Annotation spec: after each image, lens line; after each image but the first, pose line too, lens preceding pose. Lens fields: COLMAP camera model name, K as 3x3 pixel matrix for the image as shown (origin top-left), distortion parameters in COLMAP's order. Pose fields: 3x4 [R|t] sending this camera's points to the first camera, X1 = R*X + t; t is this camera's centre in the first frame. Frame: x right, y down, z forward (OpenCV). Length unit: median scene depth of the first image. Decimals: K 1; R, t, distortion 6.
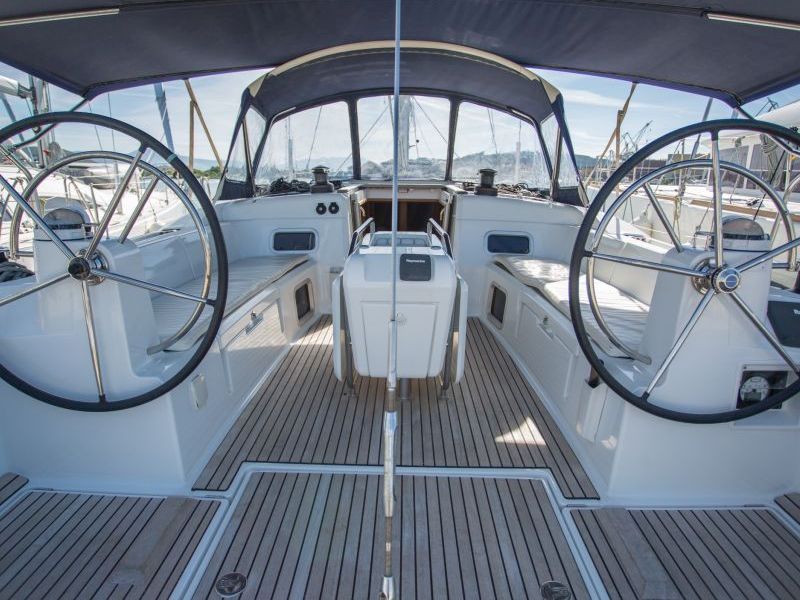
lens RADIAL K [[525.1, 0, 392.0], [0, 525.1, 298.1], [0, 0, 1]] dist [-0.073864, 0.030597]
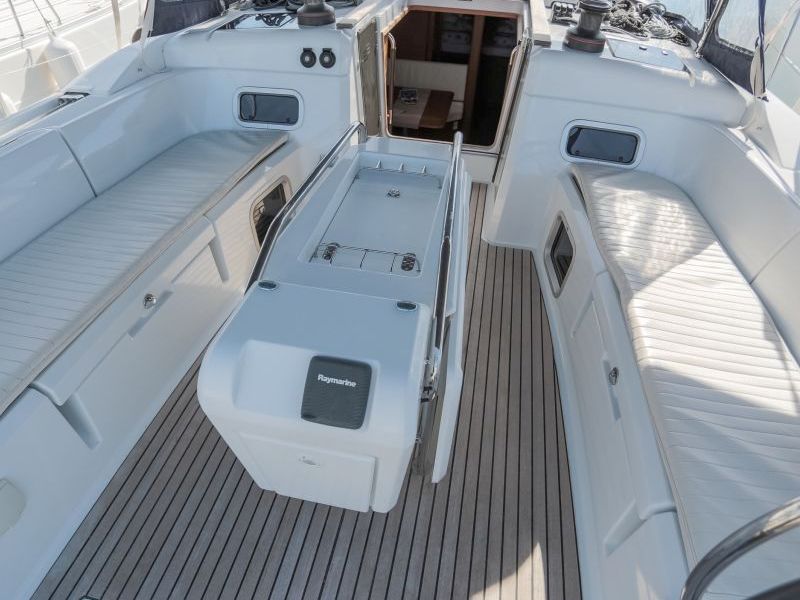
lens RADIAL K [[525.1, 0, 392.0], [0, 525.1, 298.1], [0, 0, 1]] dist [-0.073864, 0.030597]
pose [[0.983743, 0.130299, -0.123582, 0.078545], [-0.063215, 0.895364, 0.440826, -0.192636], [0.168090, -0.425847, 0.889044, 0.341145]]
